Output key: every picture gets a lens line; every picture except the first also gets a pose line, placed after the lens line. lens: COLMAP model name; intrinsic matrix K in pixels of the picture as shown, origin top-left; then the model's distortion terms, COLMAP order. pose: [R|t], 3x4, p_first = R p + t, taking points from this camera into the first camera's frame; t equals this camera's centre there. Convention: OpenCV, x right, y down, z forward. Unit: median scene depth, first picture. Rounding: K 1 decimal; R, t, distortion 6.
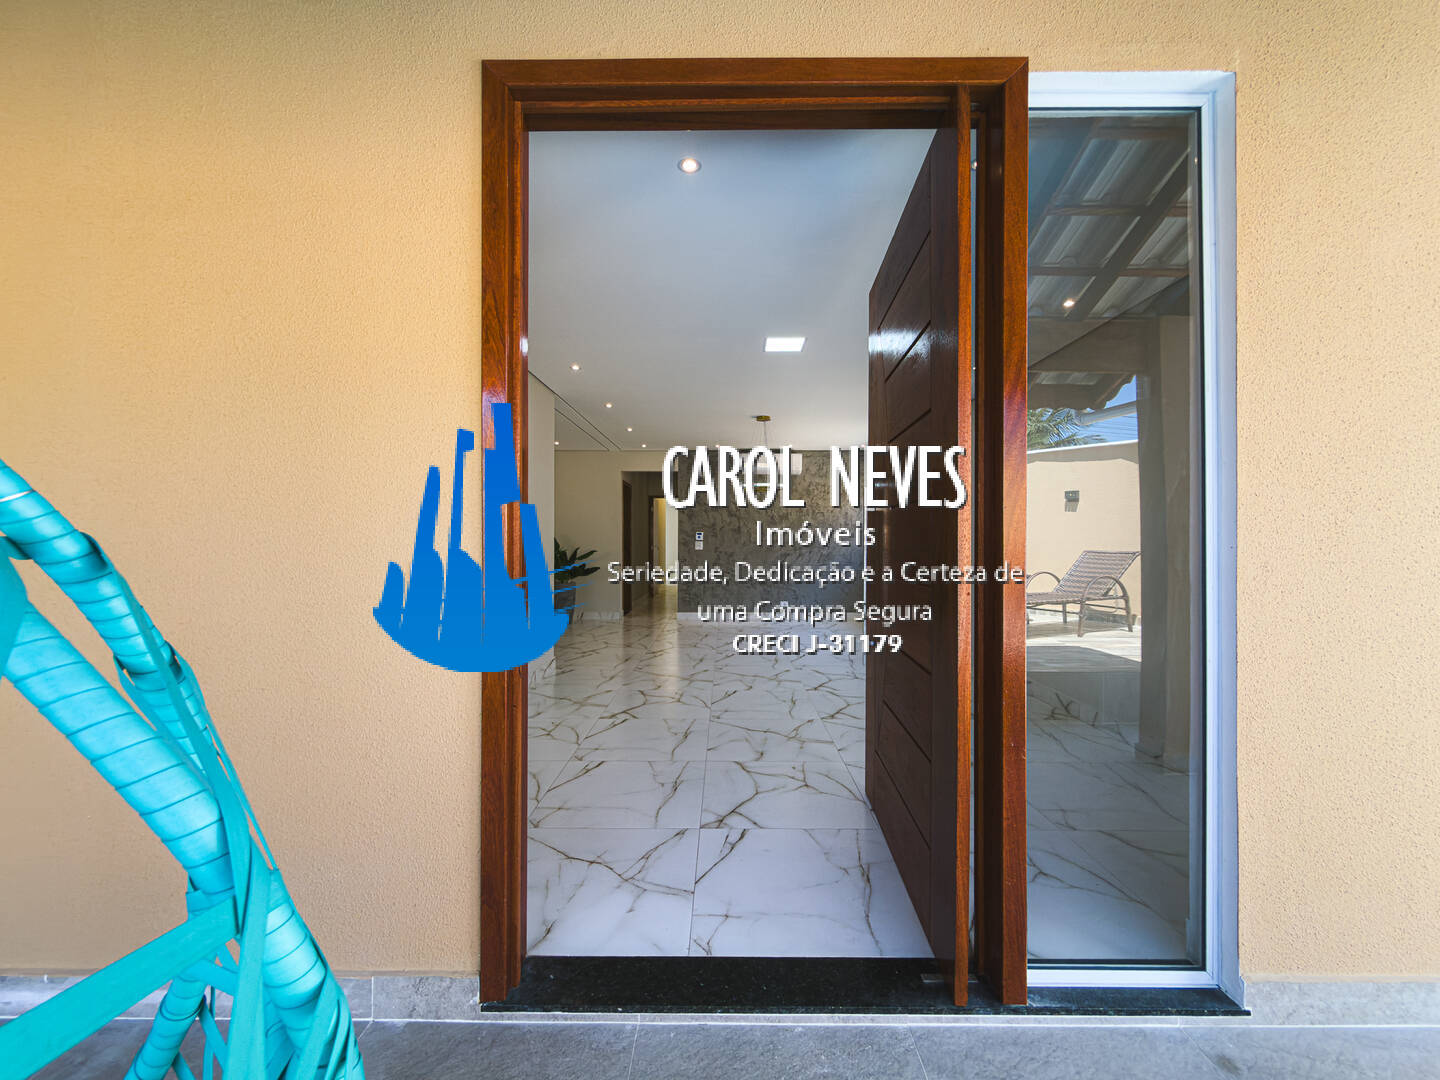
lens RADIAL K [[582.9, 0, 719.5], [0, 582.9, 532.3], [0, 0, 1]] dist [0.004633, -0.000177]
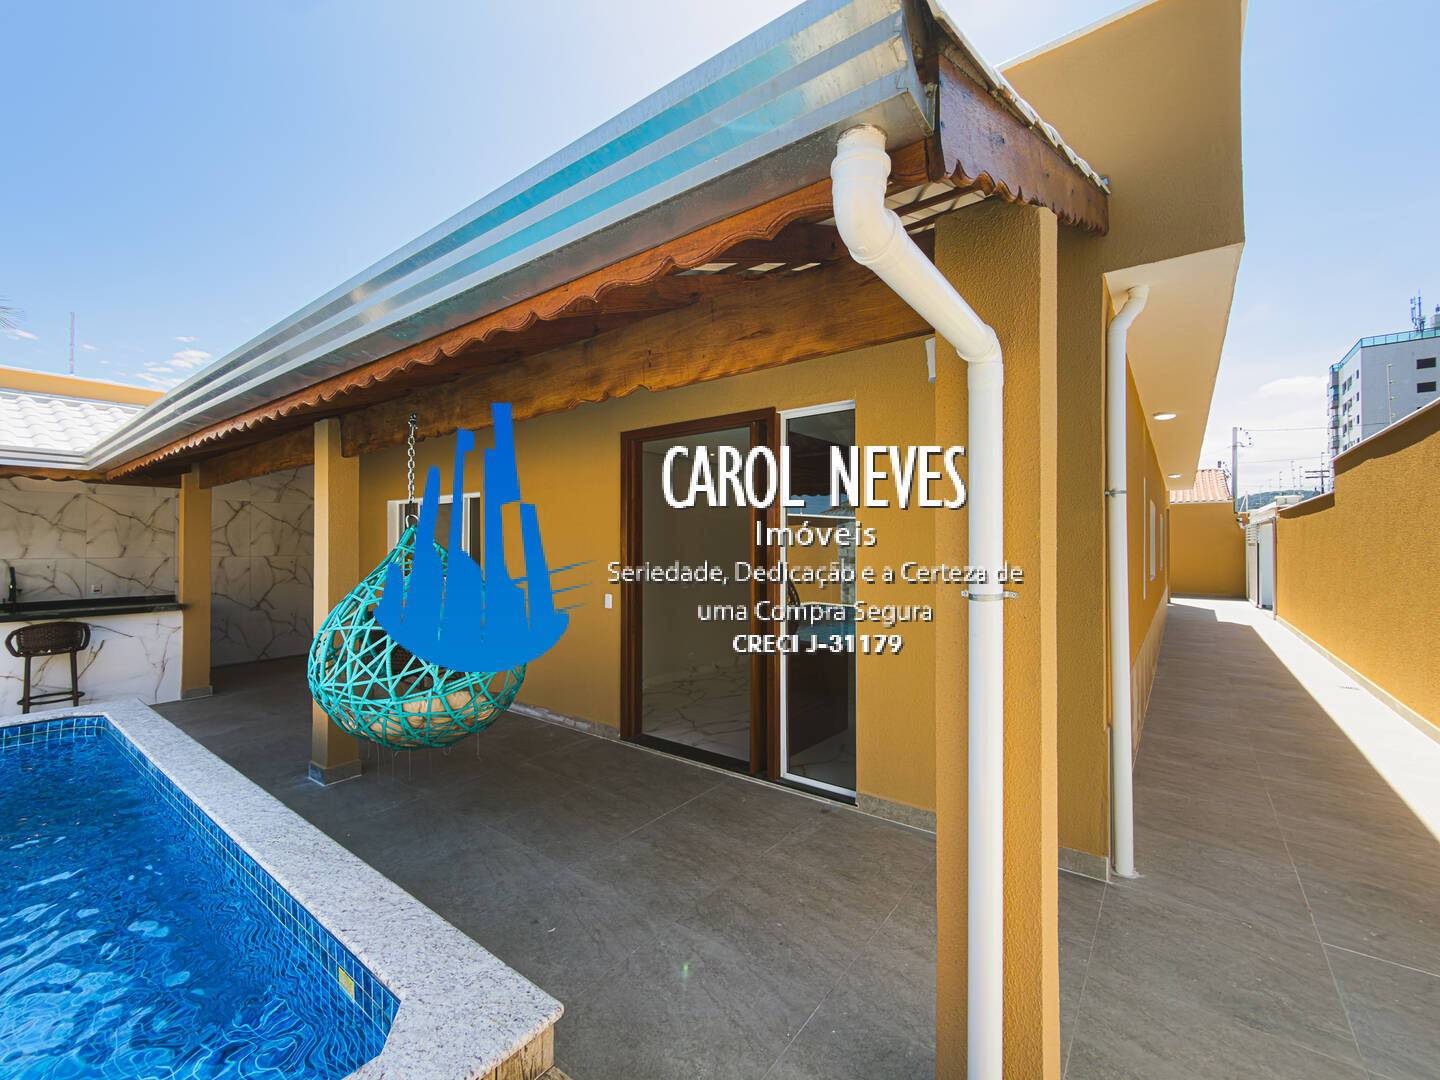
lens RADIAL K [[582.9, 0, 737.9], [0, 582.9, 539.1], [0, 0, 1]] dist [0.004633, -0.000177]
pose [[0.823224, -0.003876, -0.567704, 1.894366], [-0.000581, 0.999970, -0.007670, -0.220825], [0.567717, 0.006644, 0.823197, -1.210273]]
